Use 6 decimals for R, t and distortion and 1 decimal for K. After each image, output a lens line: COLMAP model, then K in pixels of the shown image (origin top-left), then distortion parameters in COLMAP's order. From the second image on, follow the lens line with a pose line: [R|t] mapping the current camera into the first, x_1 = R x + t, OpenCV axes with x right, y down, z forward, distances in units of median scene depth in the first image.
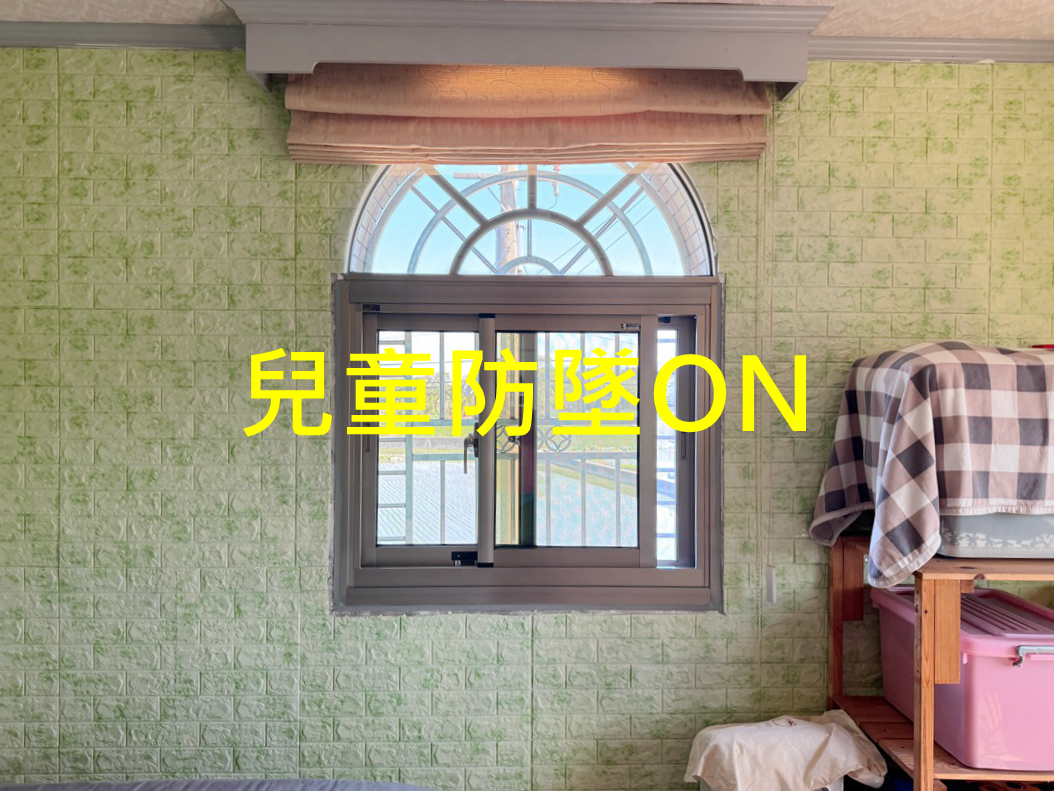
lens RADIAL K [[750.2, 0, 530.7], [0, 750.2, 398.3], [0, 0, 1]] dist [-0.005335, -0.005696]
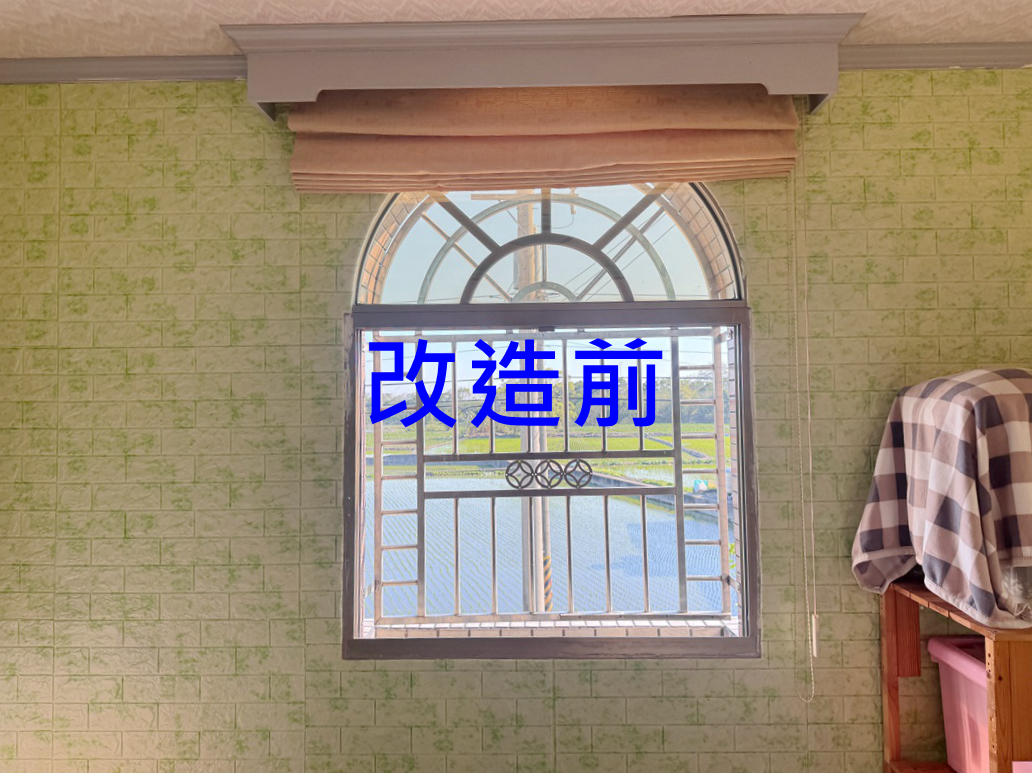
lens RADIAL K [[720.9, 0, 515.7], [0, 720.9, 369.4], [0, 0, 1]] dist [-0.004053, -0.004337]
pose [[0.998940, -0.016046, -0.043145, -0.000691], [0.013937, 0.998714, -0.048755, -0.038349], [0.043872, 0.048102, 0.997878, 0.098008]]
